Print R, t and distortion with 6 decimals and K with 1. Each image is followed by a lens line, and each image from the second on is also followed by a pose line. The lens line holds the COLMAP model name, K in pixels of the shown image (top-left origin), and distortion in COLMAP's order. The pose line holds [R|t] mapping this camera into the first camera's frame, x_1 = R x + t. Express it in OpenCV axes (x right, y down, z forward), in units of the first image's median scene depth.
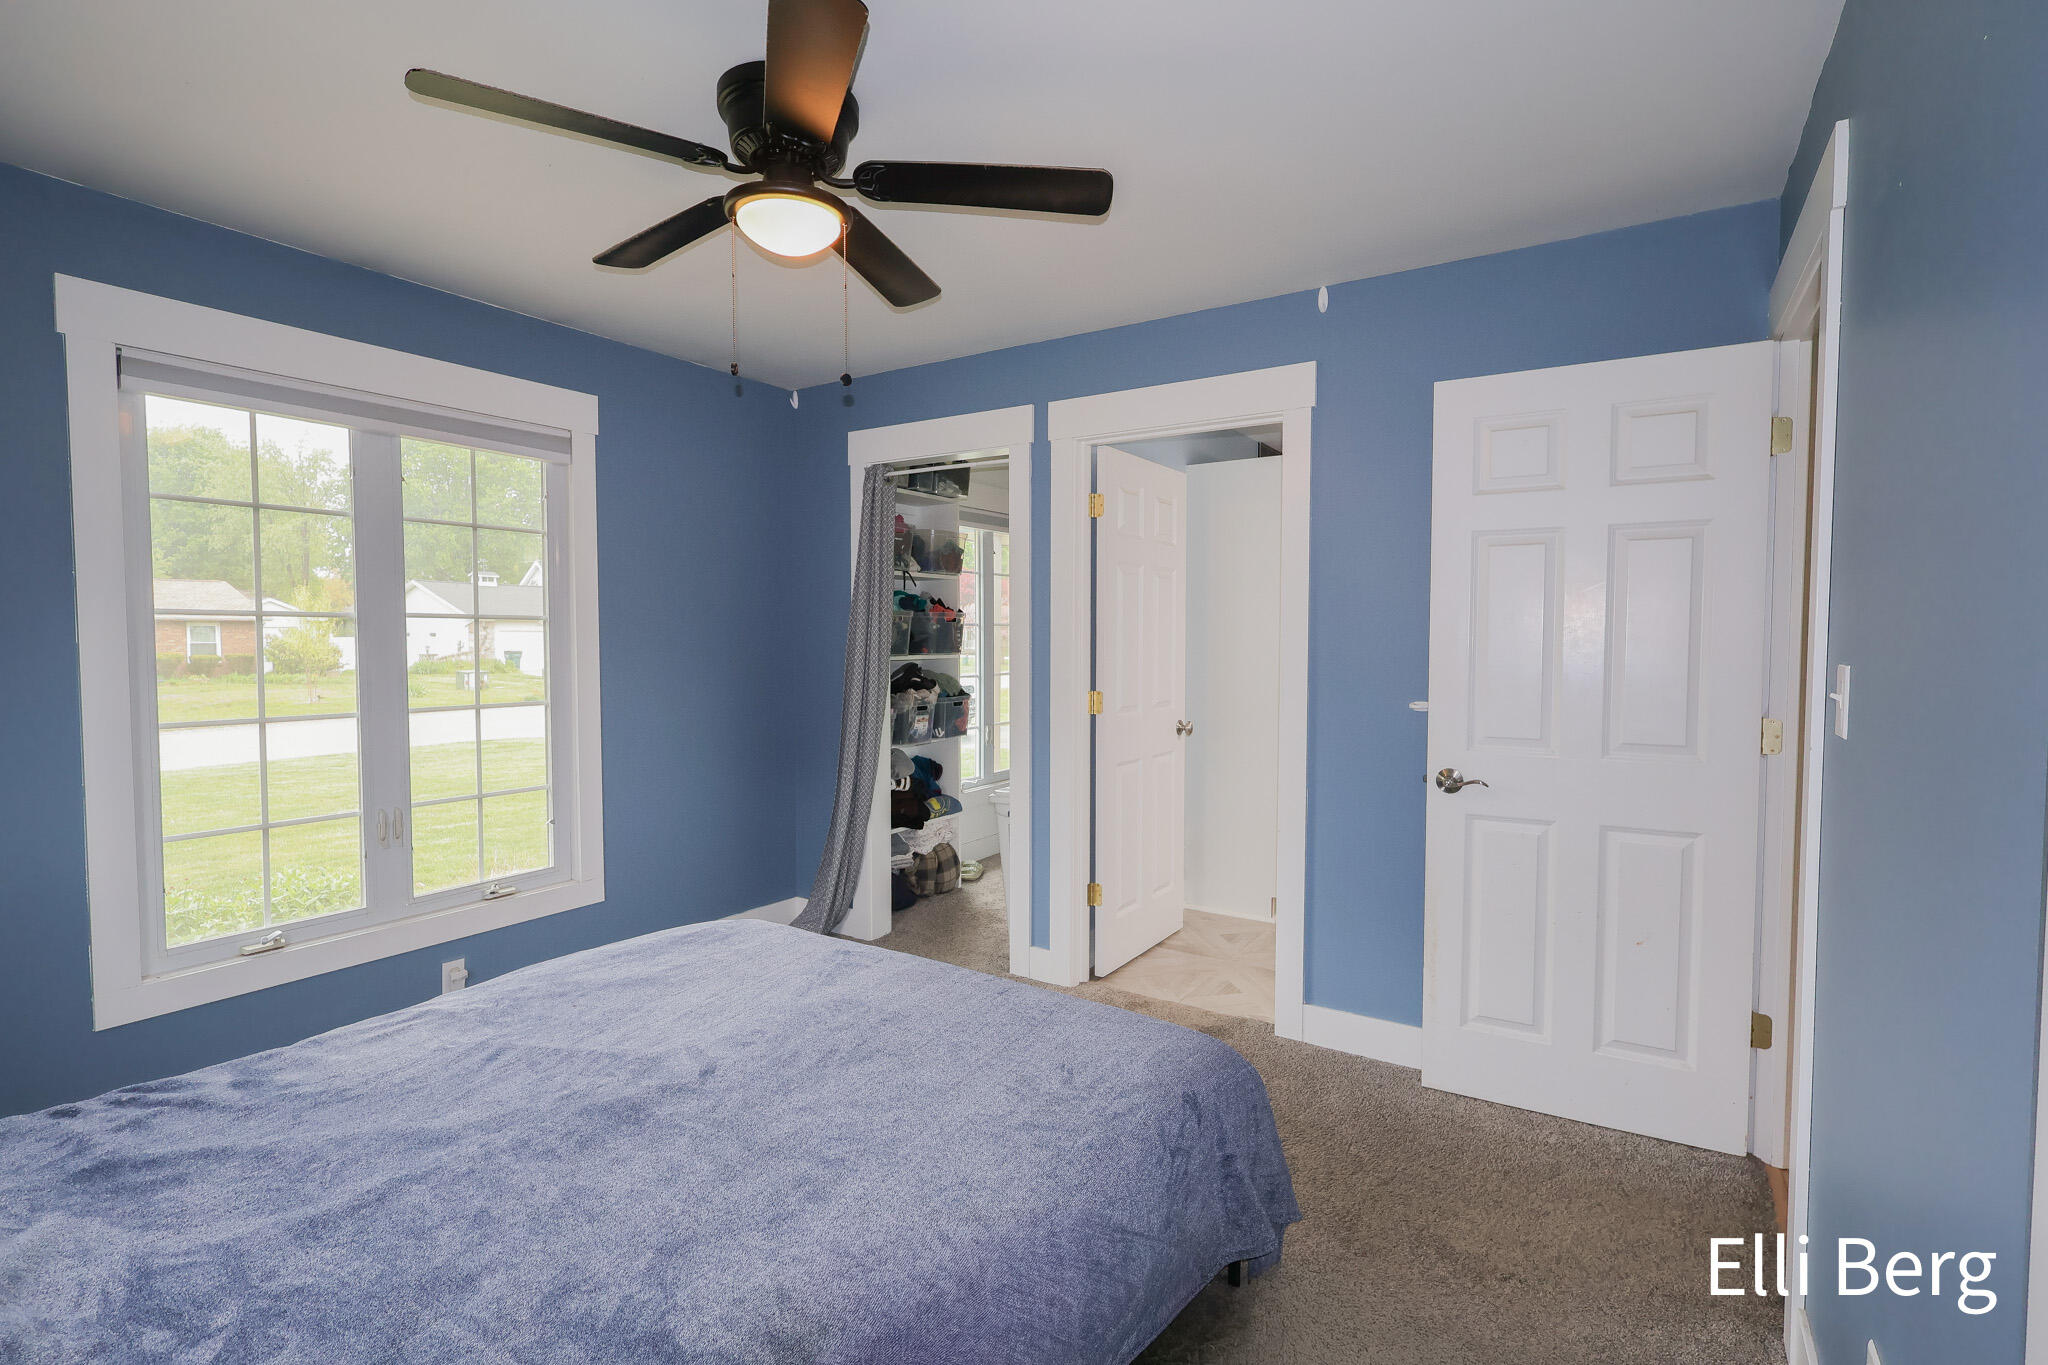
lens RADIAL K [[937.4, 0, 1022.6], [0, 937.4, 678.2], [0, 0, 1]] dist [-0.002325, 0.000036]
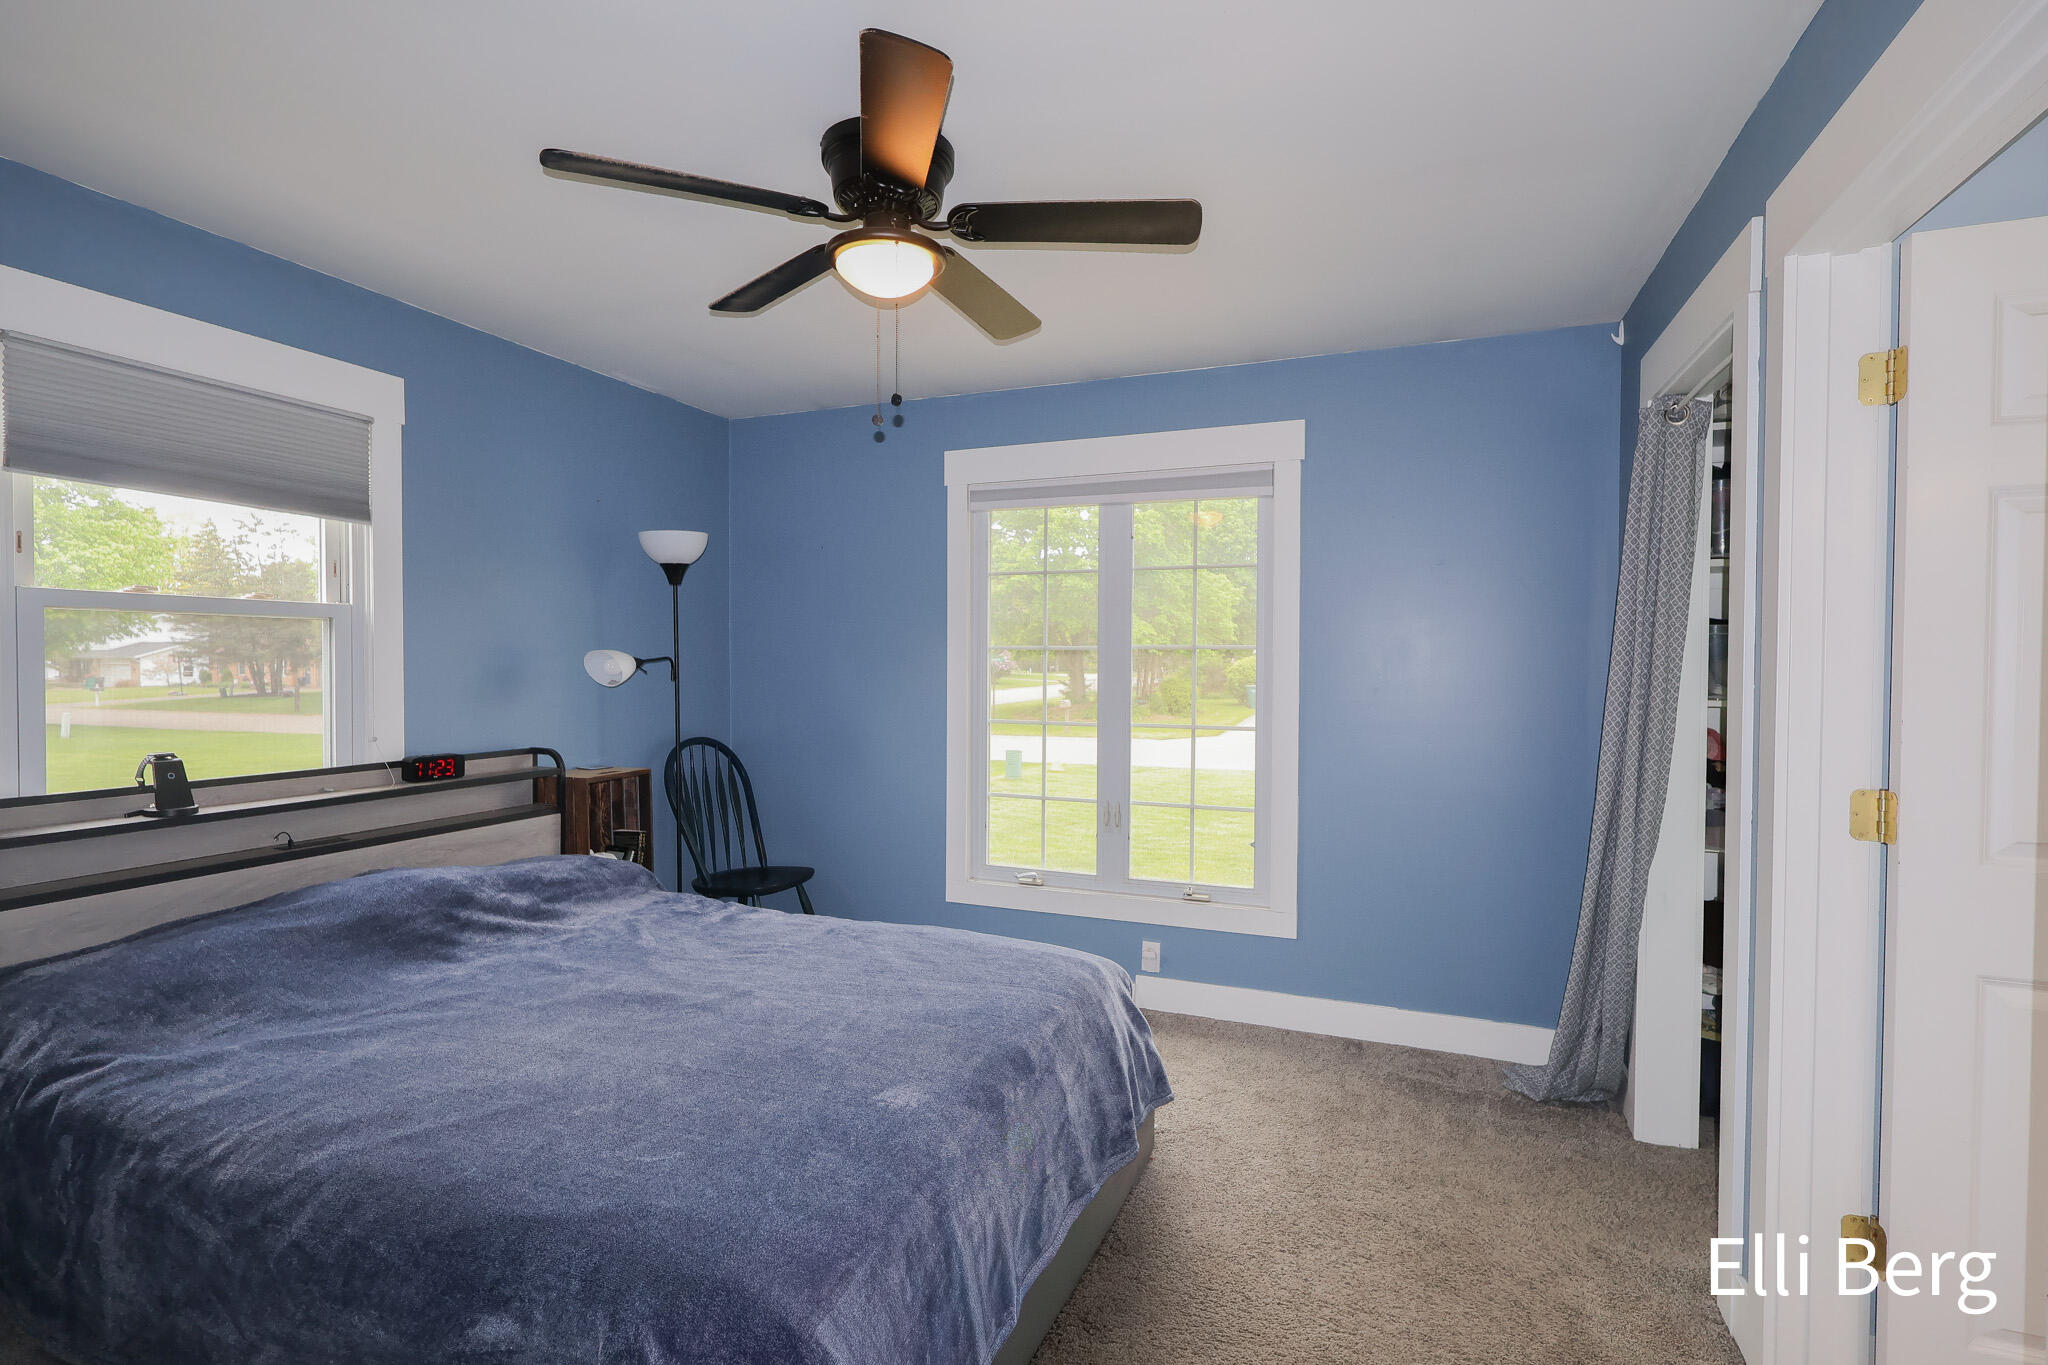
lens RADIAL K [[937.4, 0, 1022.6], [0, 937.4, 678.2], [0, 0, 1]] dist [-0.002325, 0.000036]
pose [[0.203707, 0.017018, -0.978884, 0.516958], [-0.047172, 0.998858, 0.007548, -0.029375], [0.977895, 0.044639, 0.204277, 0.613268]]
